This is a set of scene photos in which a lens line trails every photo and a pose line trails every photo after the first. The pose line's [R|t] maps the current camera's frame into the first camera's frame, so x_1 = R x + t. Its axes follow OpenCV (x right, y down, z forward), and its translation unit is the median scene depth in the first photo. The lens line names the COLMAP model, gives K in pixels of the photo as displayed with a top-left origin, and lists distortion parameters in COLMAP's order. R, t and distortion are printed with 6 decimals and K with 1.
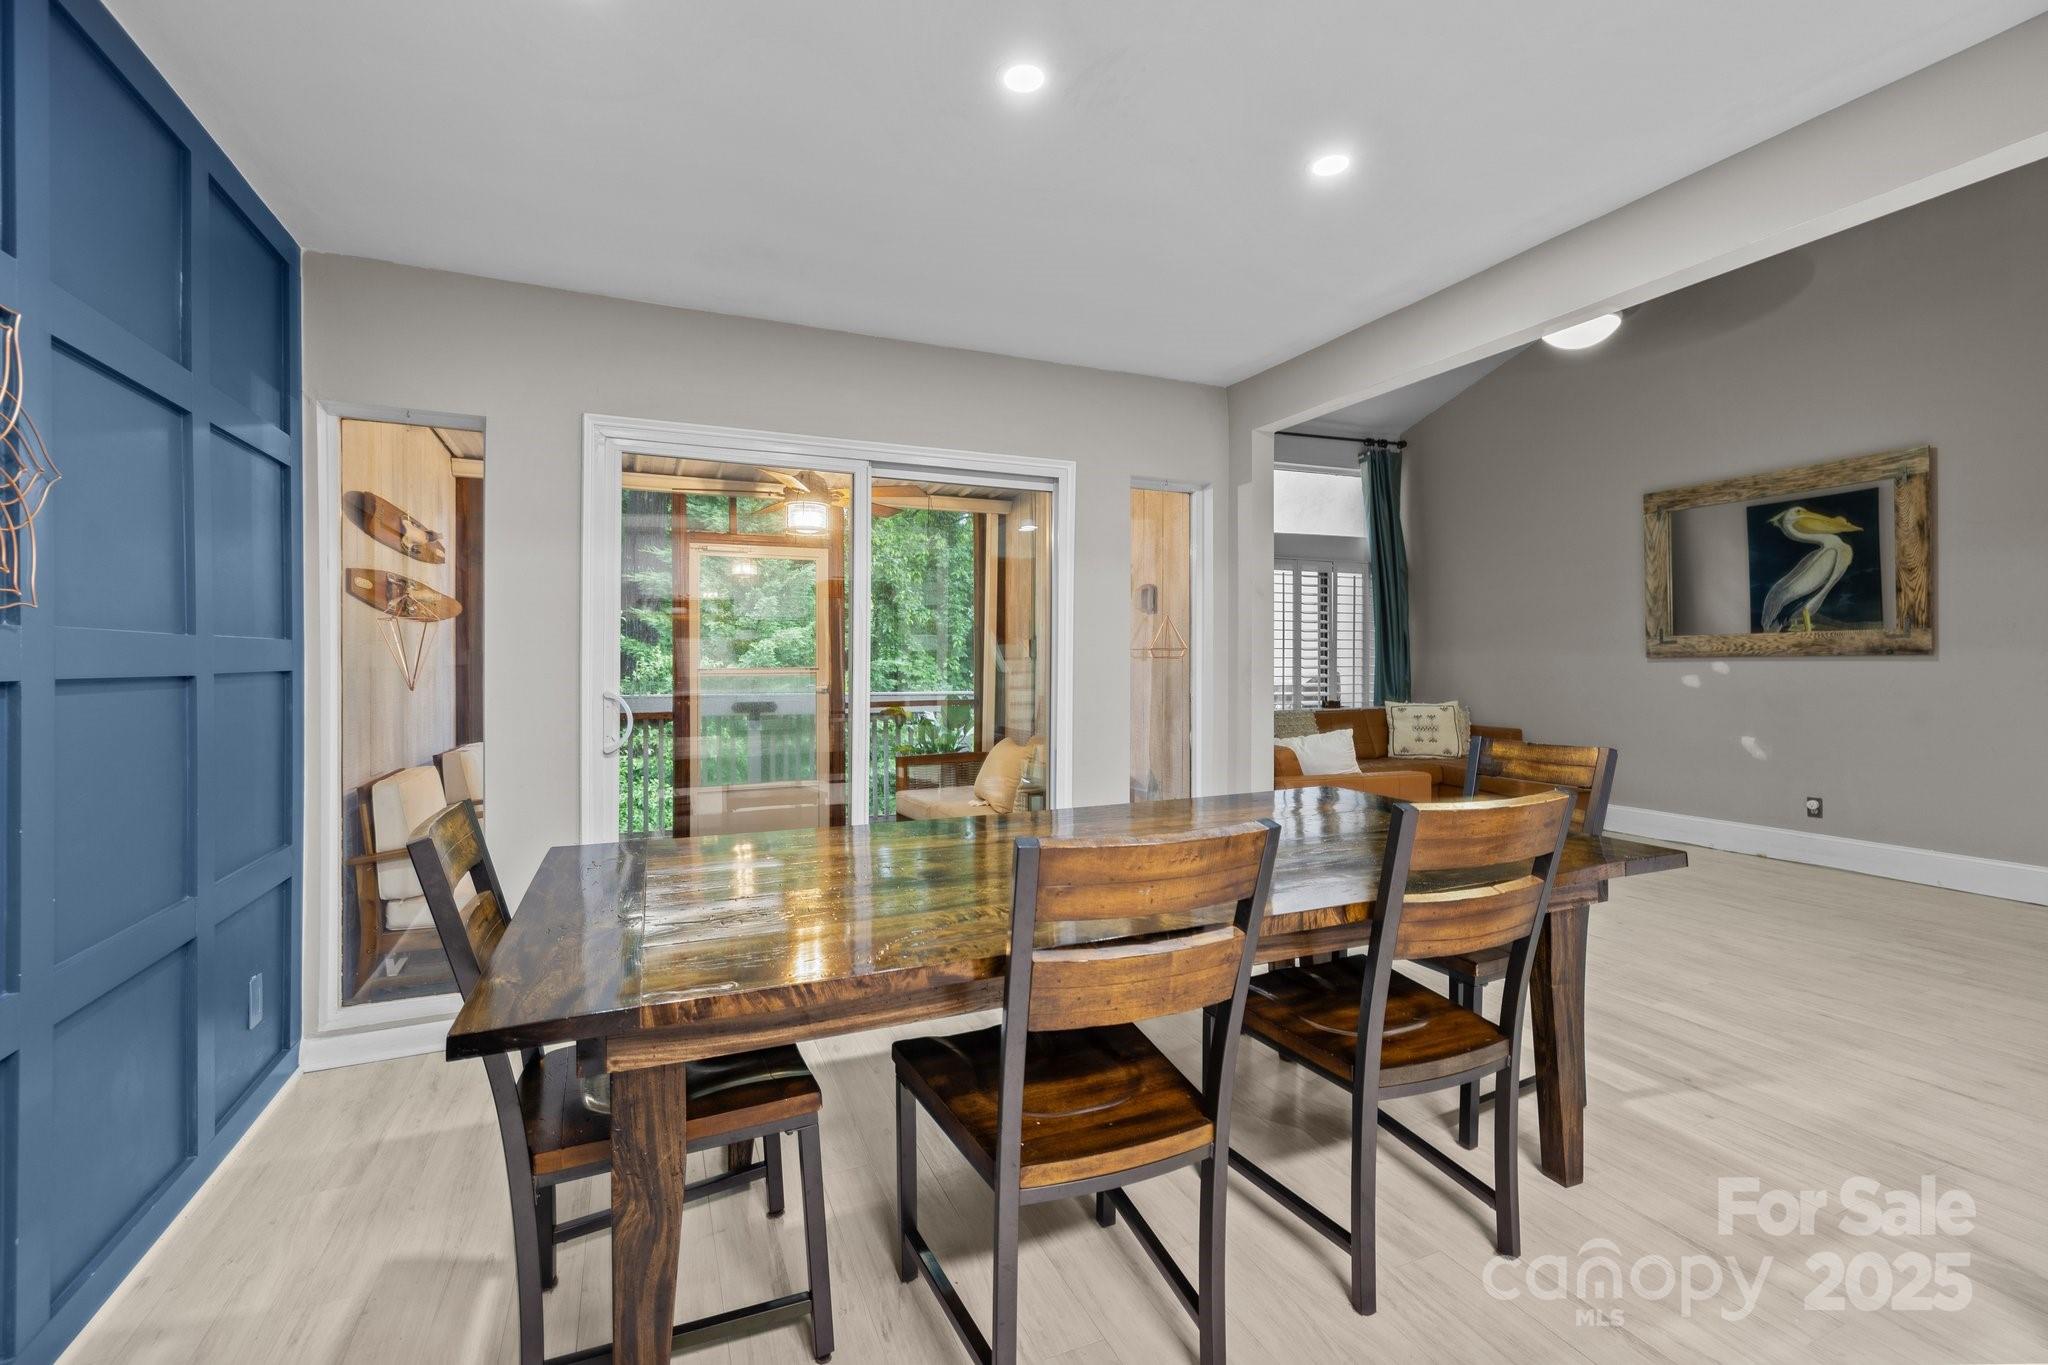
lens RADIAL K [[897.9, 0, 1029.6], [0, 897.9, 668.2], [0, 0, 1]] dist [-0.001543, -0.000029]
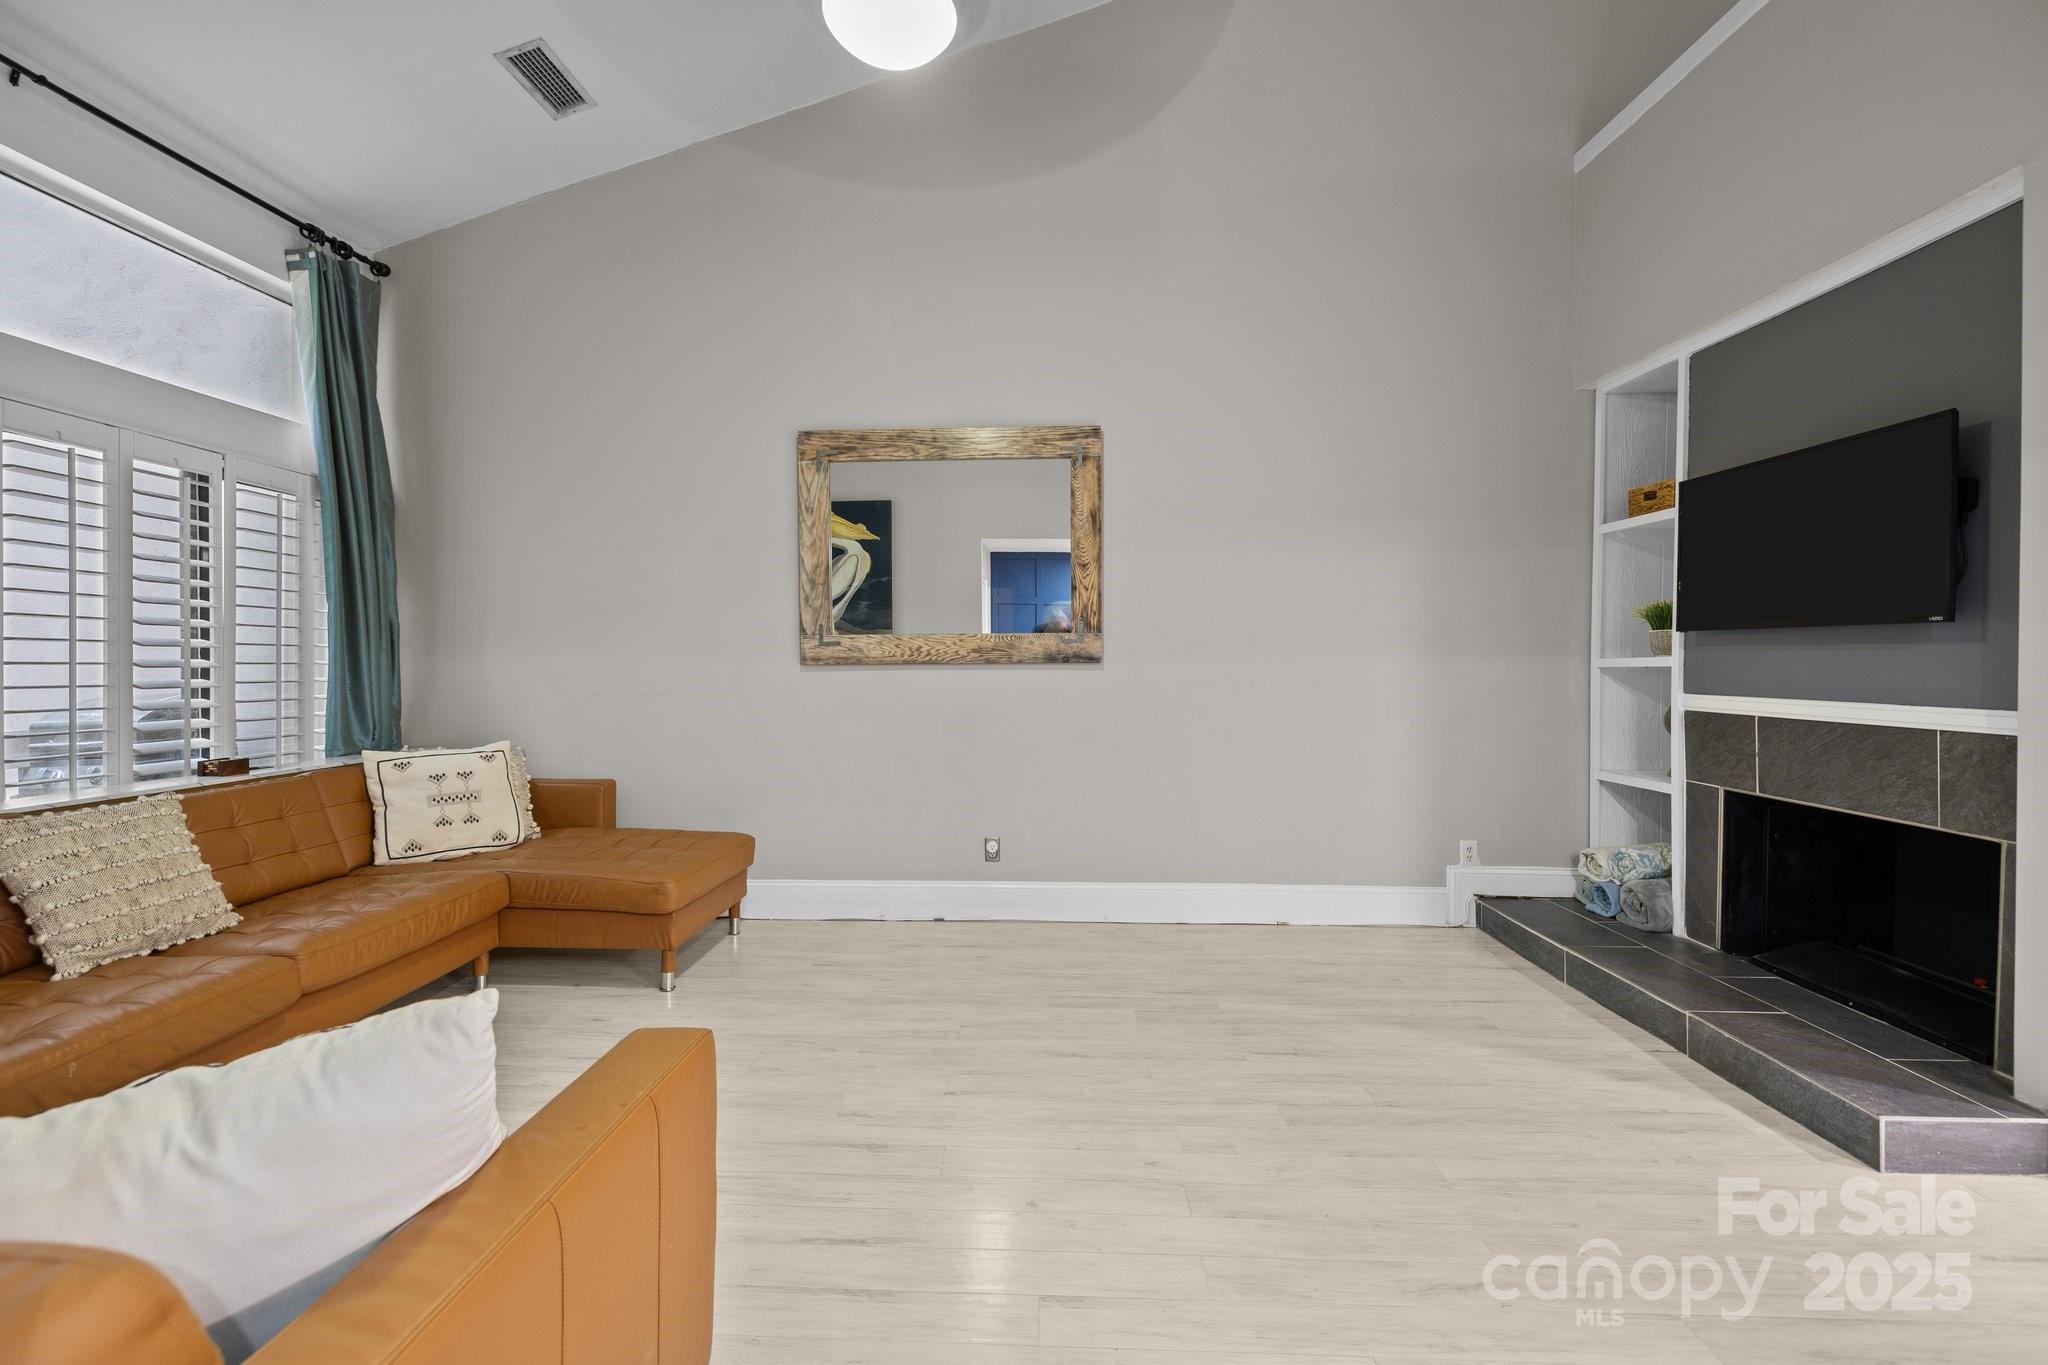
lens RADIAL K [[897.9, 0, 1036.3], [0, 897.9, 672.5], [0, 0, 1]] dist [-0.001543, -0.000029]
pose [[0.461018, -0.004939, 0.887377, 0.132489], [0.006822, 0.999975, 0.002021, -0.005653], [-0.887364, 0.005122, 0.461040, 0.457456]]
